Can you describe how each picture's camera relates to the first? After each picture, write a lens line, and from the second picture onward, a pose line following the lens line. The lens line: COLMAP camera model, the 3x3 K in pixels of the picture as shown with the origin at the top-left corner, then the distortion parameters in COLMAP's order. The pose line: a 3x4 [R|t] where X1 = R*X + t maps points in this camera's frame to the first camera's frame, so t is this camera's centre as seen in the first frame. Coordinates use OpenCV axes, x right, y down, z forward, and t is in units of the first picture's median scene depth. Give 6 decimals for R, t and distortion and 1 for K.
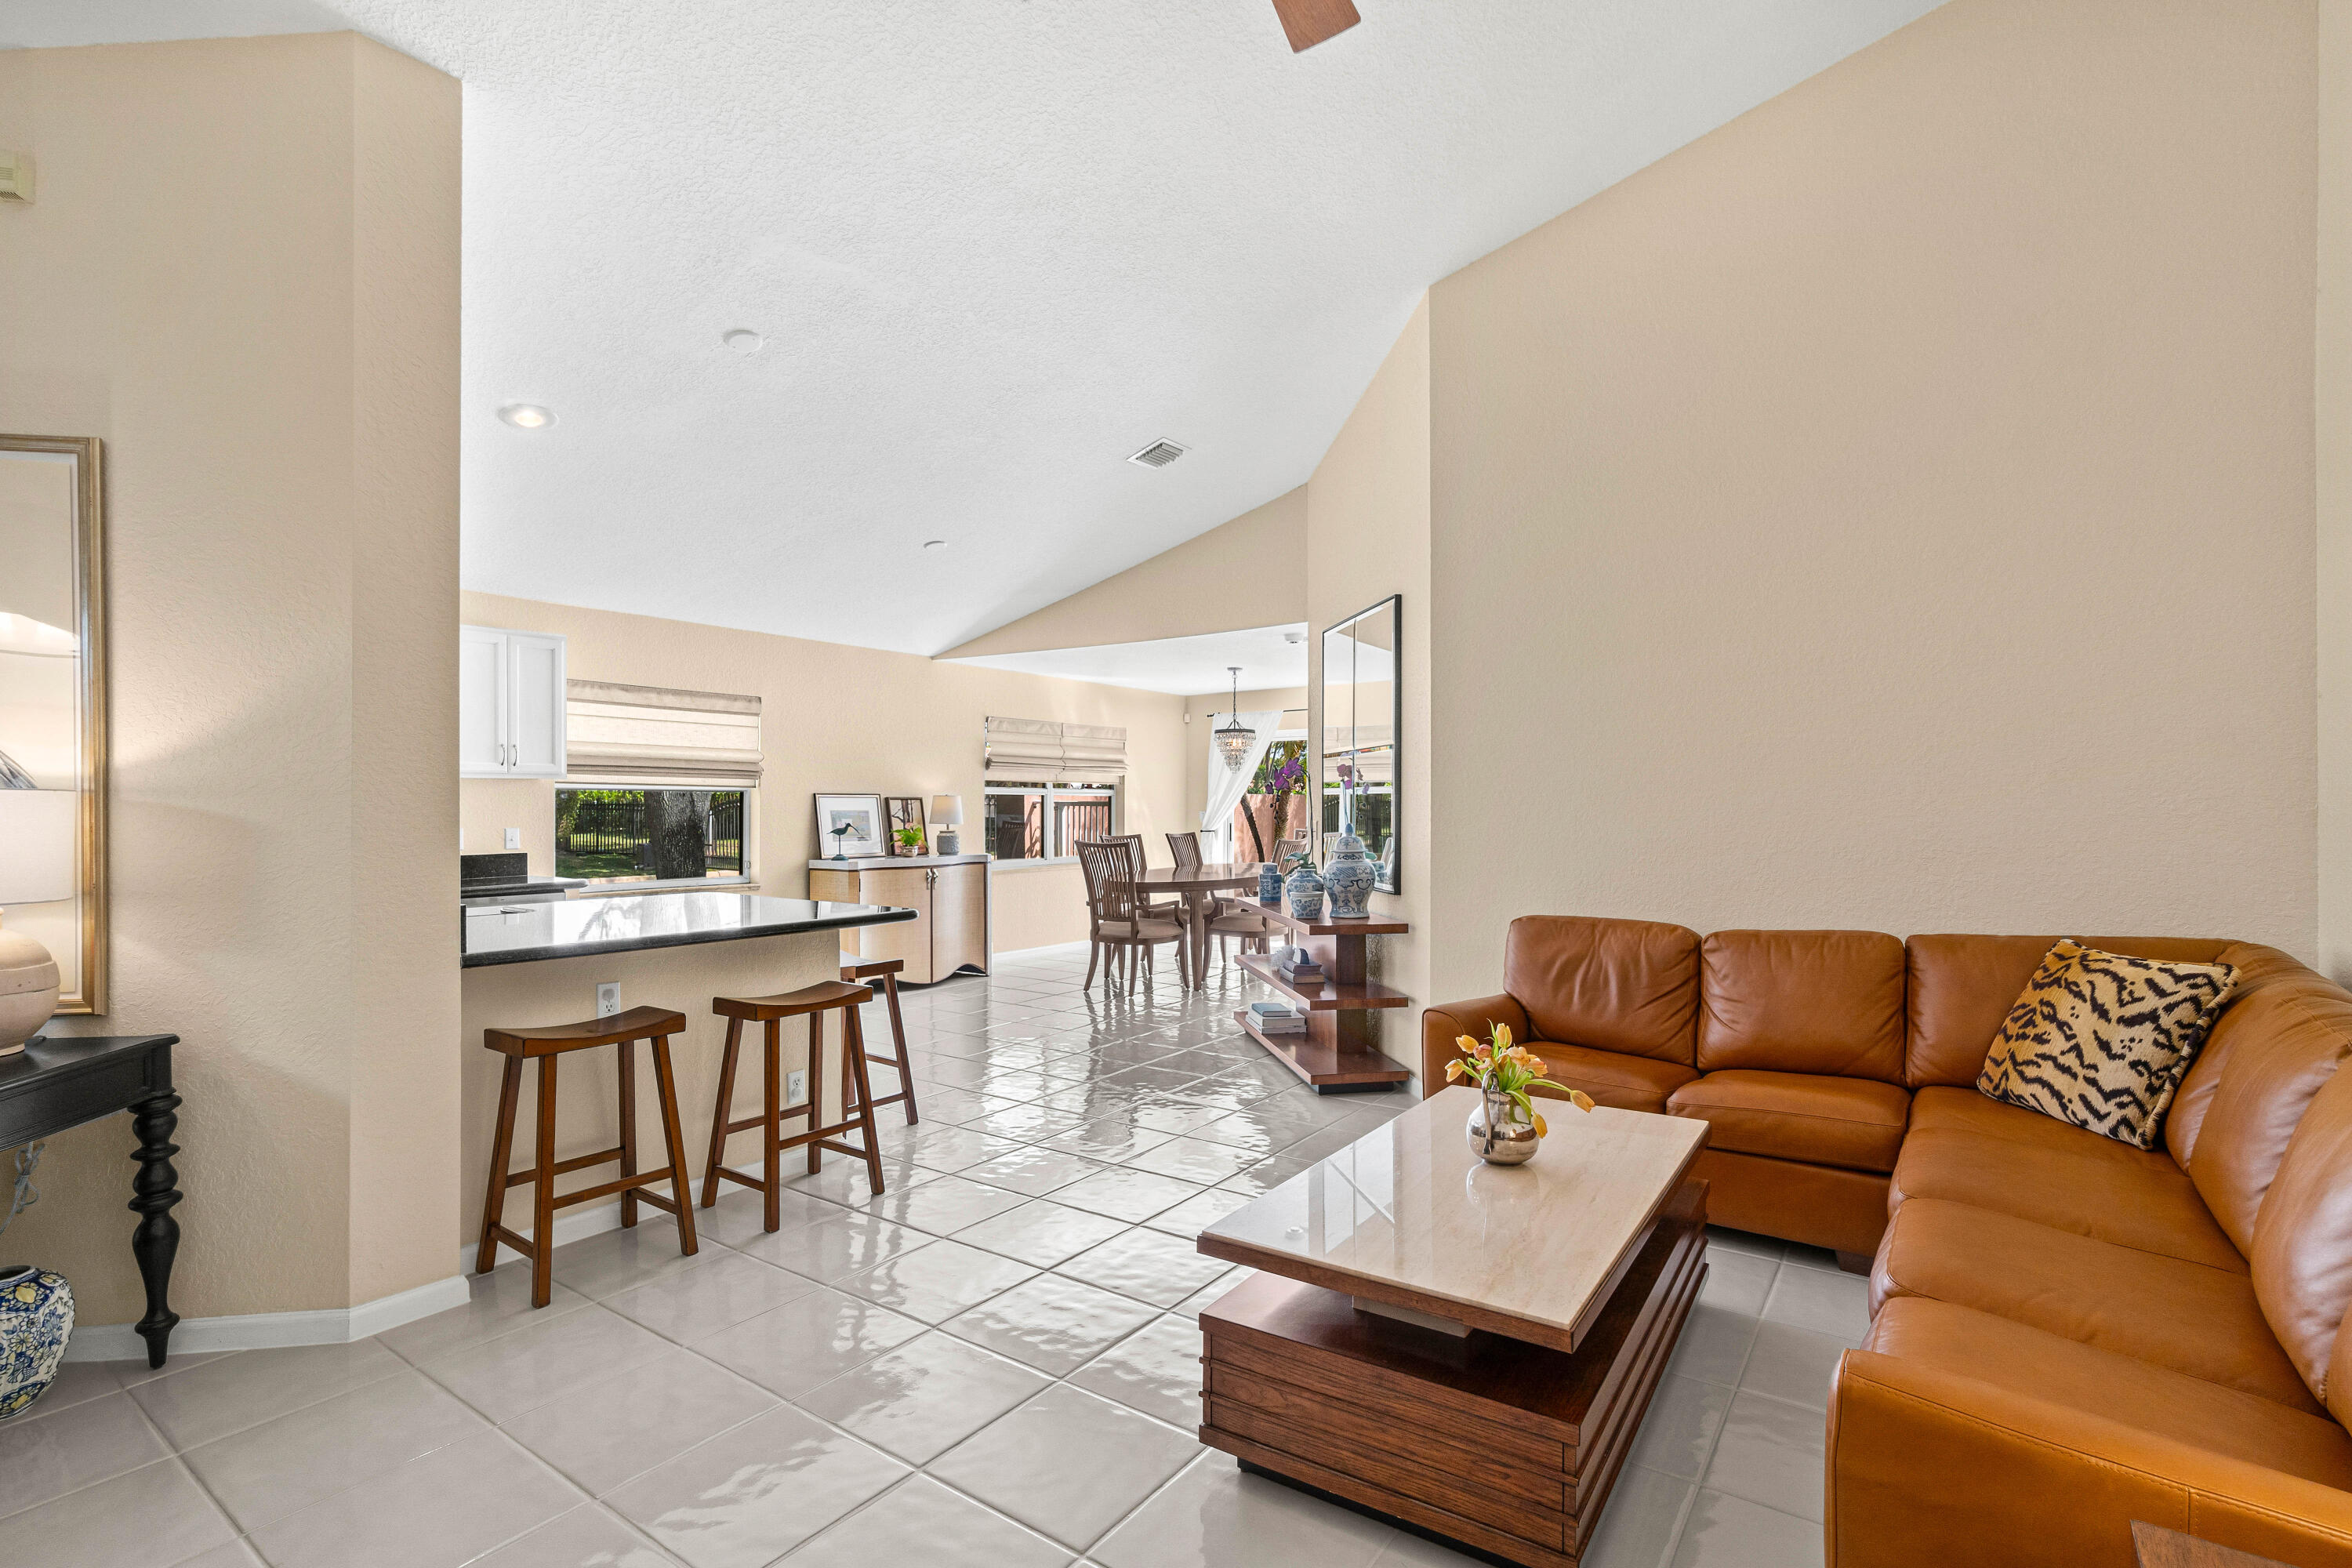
lens RADIAL K [[1071.9, 0, 1170.3], [0, 1071.9, 792.5], [0, 0, 1]] dist [-0.000617, -0.000019]
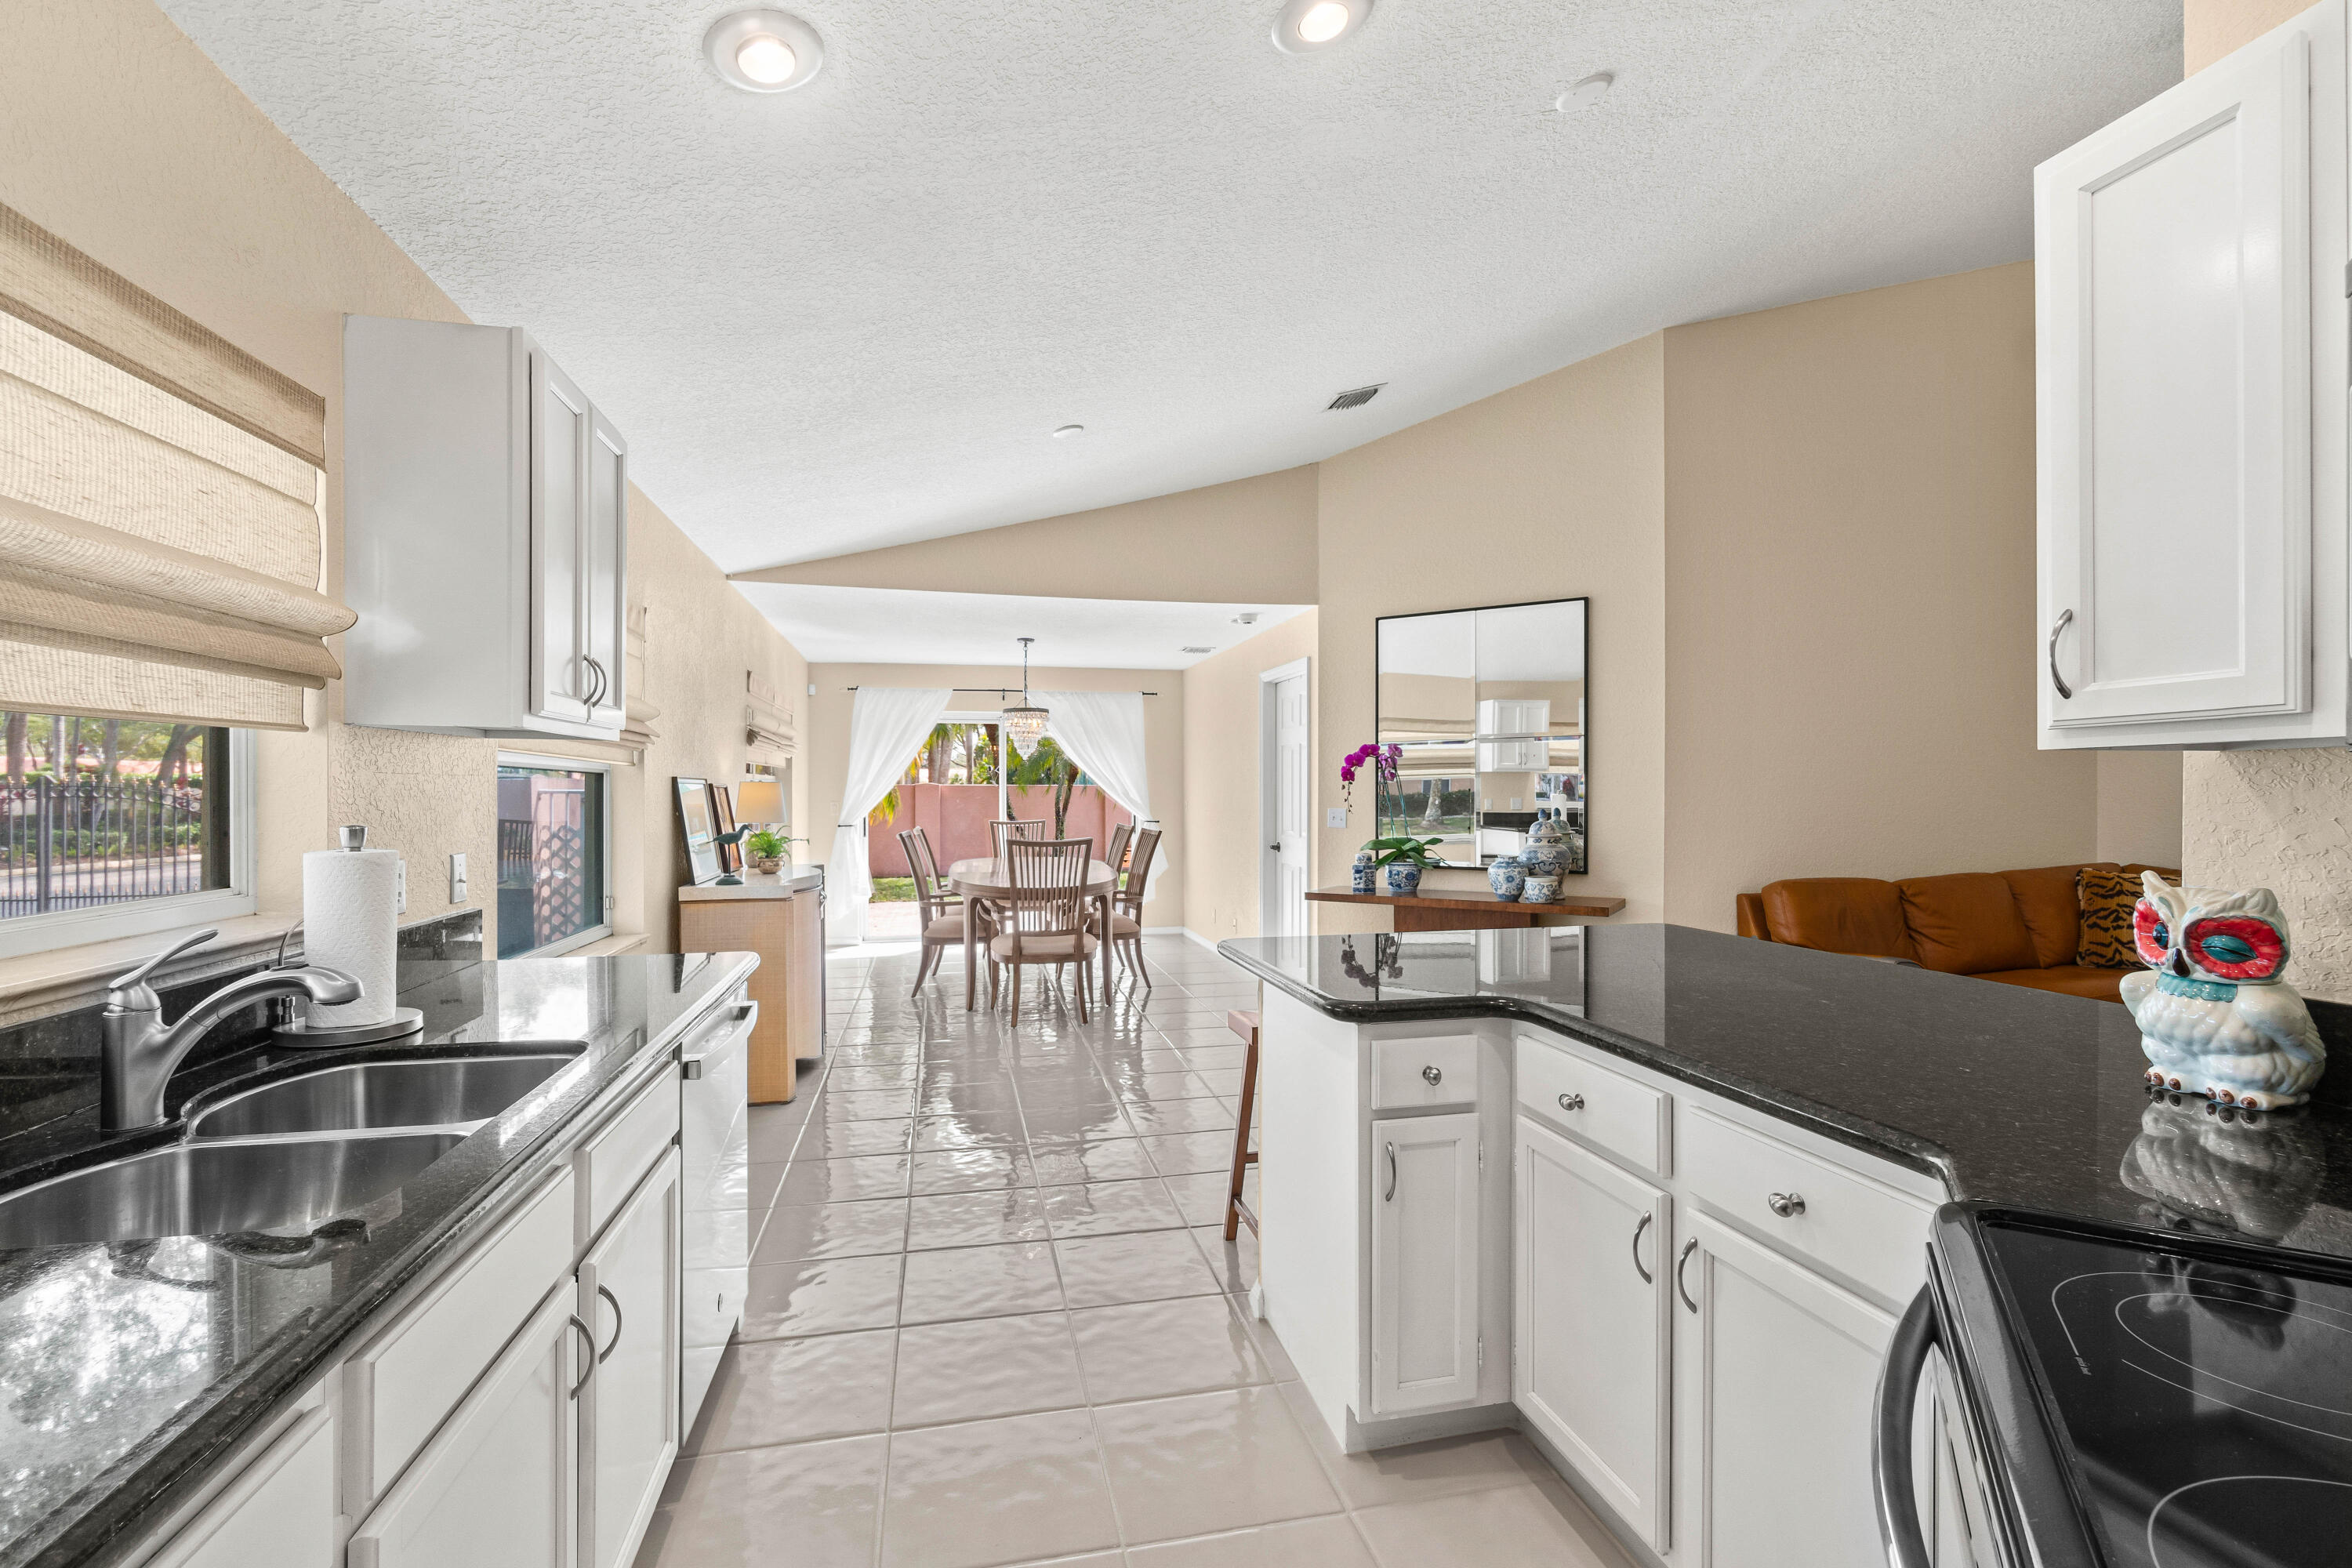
lens RADIAL K [[1022.9, 0, 1180.6], [0, 1022.9, 792.7], [0, 0, 1]] dist [-0.001007, -0.002412]
pose [[0.662452, 0.003468, 0.749096, -0.522297], [-0.010098, 0.999940, 0.004302, 0.004715], [-0.749036, -0.010414, 0.662447, 0.370400]]
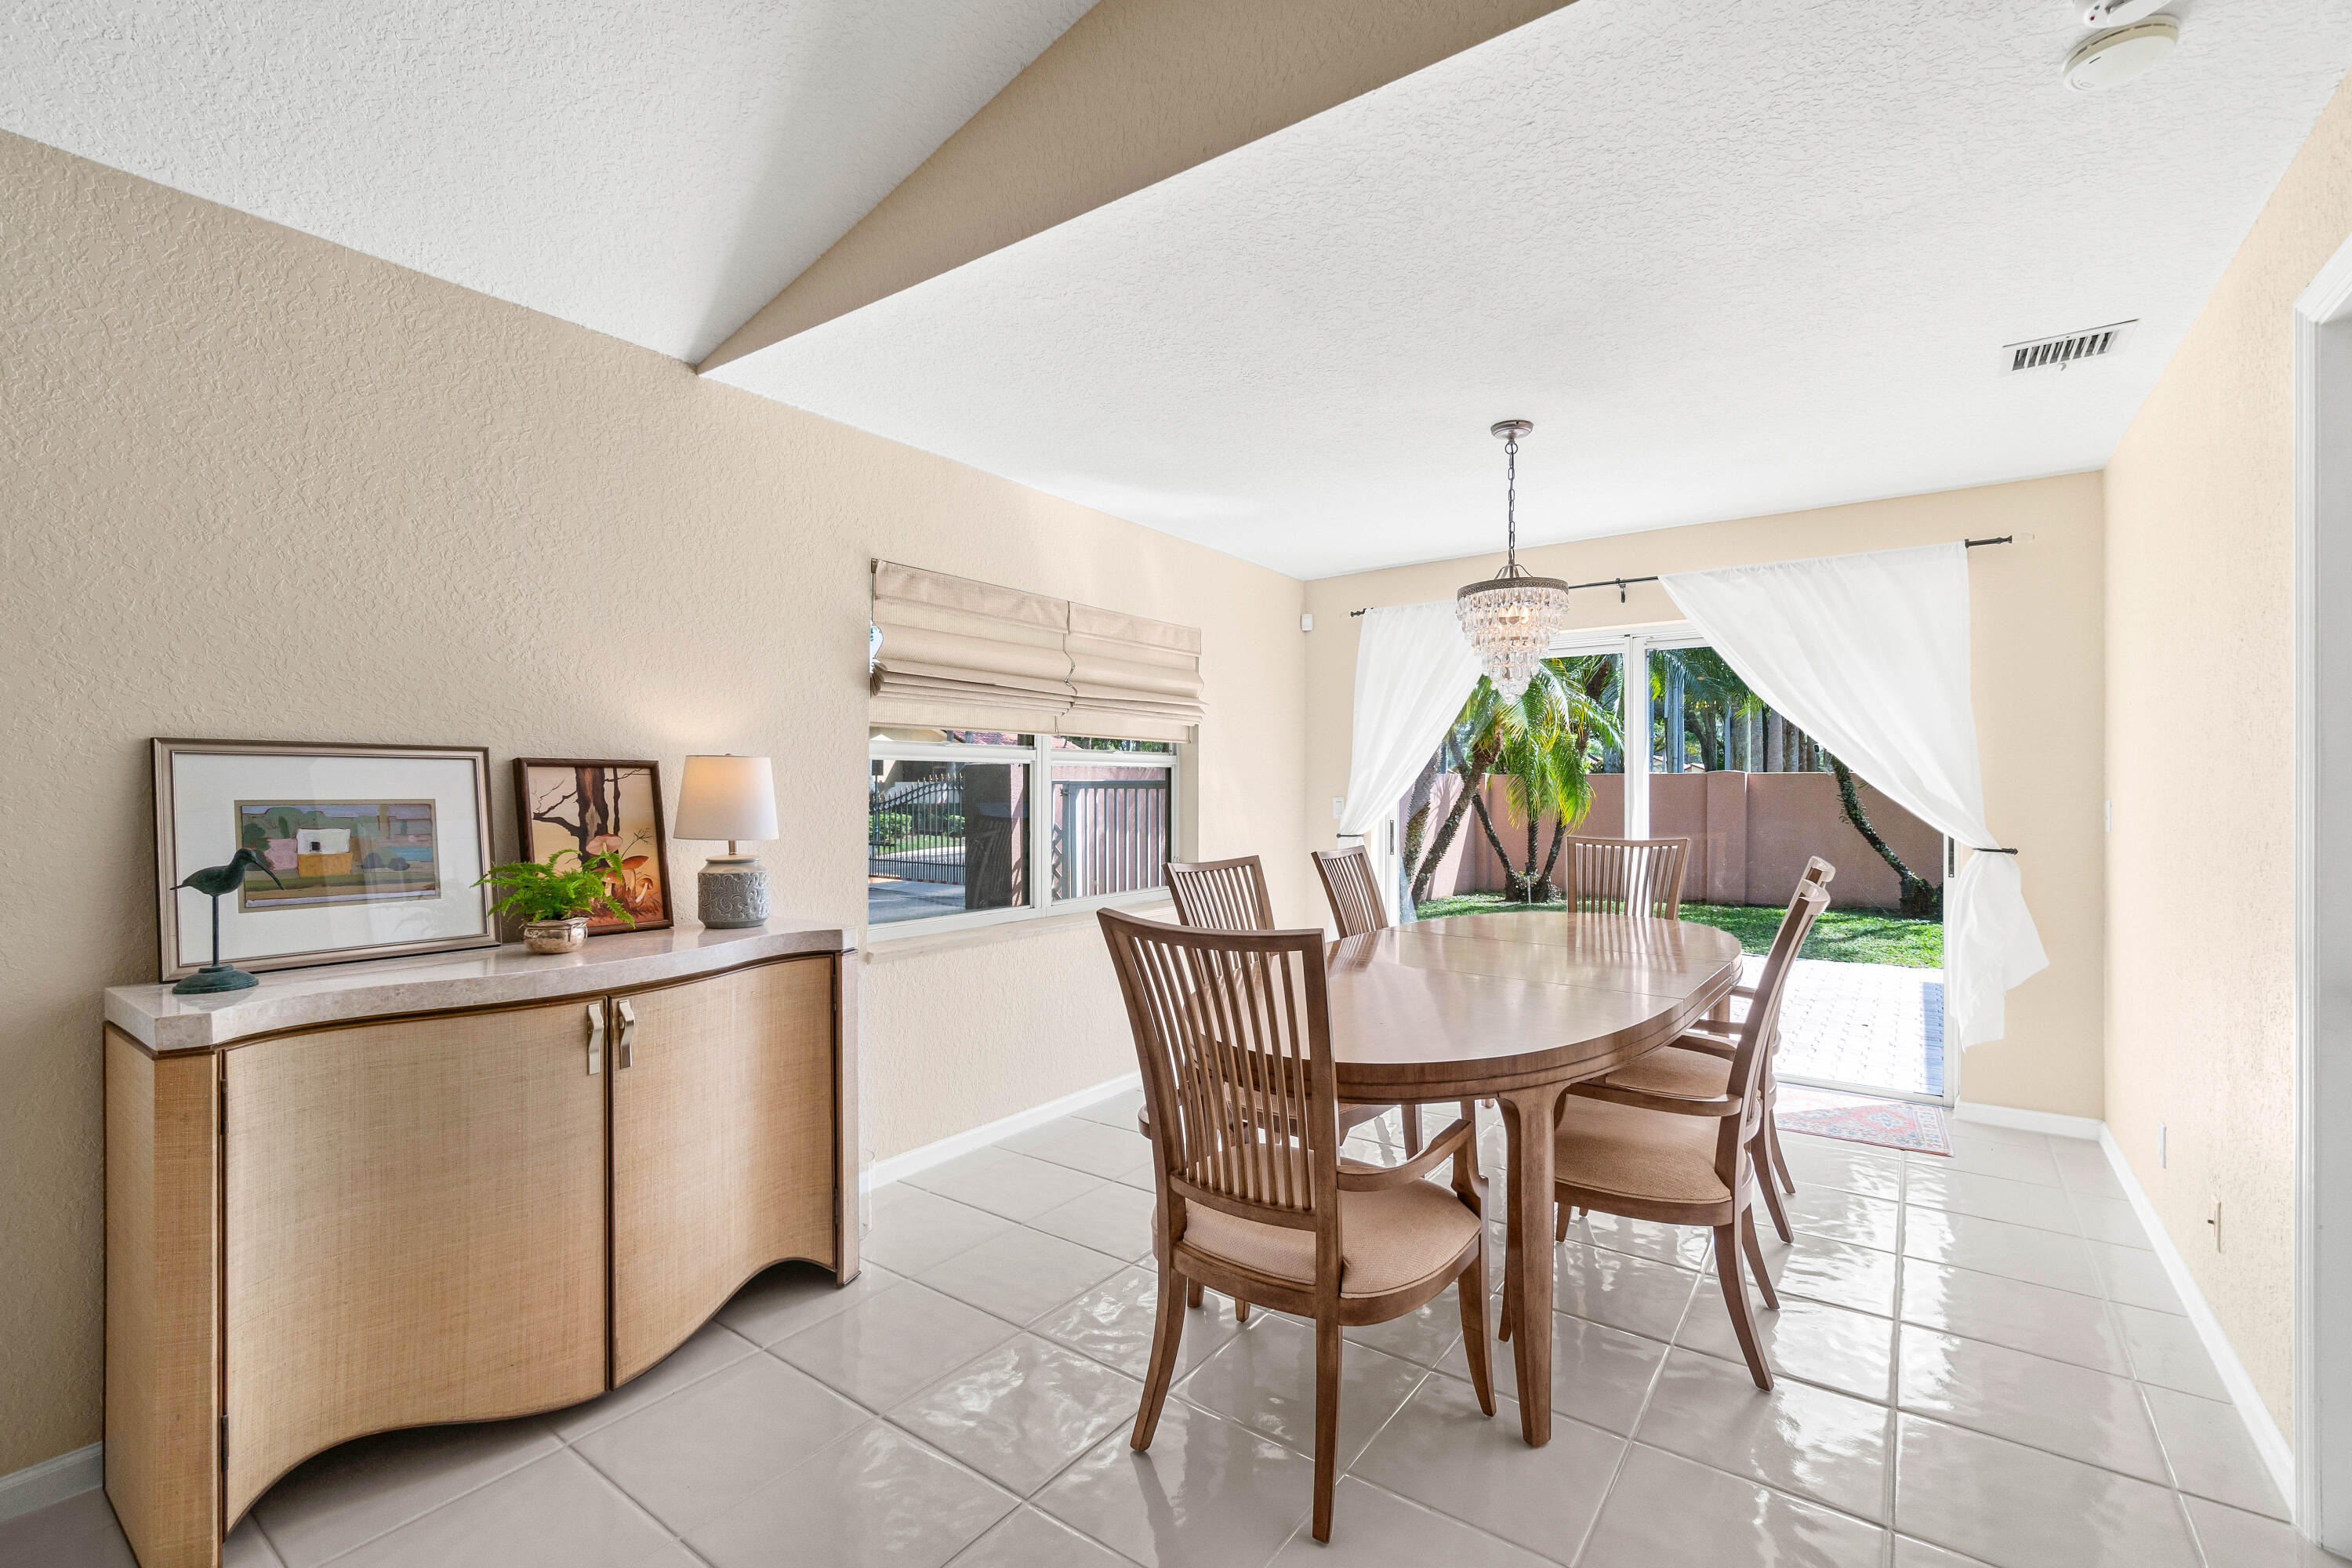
lens RADIAL K [[1022.9, 0, 1168.4], [0, 1022.9, 792.2], [0, 0, 1]] dist [-0.001007, -0.002412]
pose [[0.999826, -0.003045, -0.018395, -0.060125], [0.003310, 0.999891, 0.014400, 0.010095], [0.018349, -0.014458, 0.999727, 0.671876]]
